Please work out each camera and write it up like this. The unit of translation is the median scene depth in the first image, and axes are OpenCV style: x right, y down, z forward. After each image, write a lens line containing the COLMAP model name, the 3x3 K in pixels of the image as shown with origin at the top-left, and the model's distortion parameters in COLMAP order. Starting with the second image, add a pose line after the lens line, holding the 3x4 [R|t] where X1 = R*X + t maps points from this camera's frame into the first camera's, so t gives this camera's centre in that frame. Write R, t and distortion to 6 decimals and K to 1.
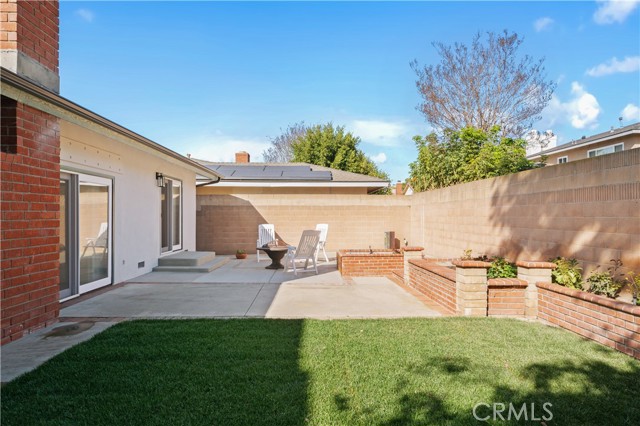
lens RADIAL K [[401.1, 0, 320.0], [0, 401.1, 213.0], [0, 0, 1]] dist [0.003447, -0.000538]
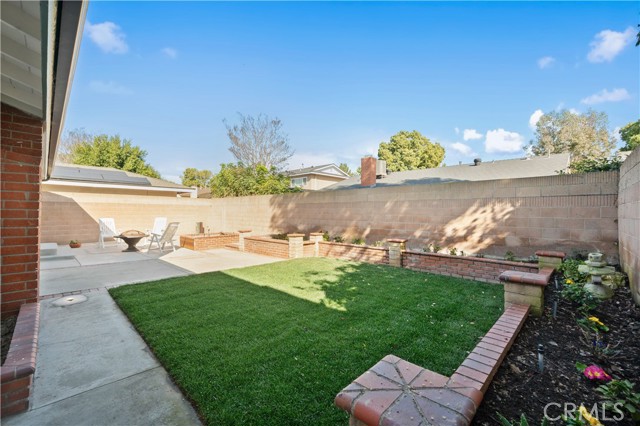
lens RADIAL K [[267.2, 0, 320.0], [0, 267.2, 213.0], [0, 0, 1]] dist [0.000179, 0.000050]
pose [[0.722772, 0.002745, 0.691081, -0.239228], [-0.014338, 0.999836, 0.011024, -0.007709], [-0.690938, -0.017876, 0.722693, -0.077560]]
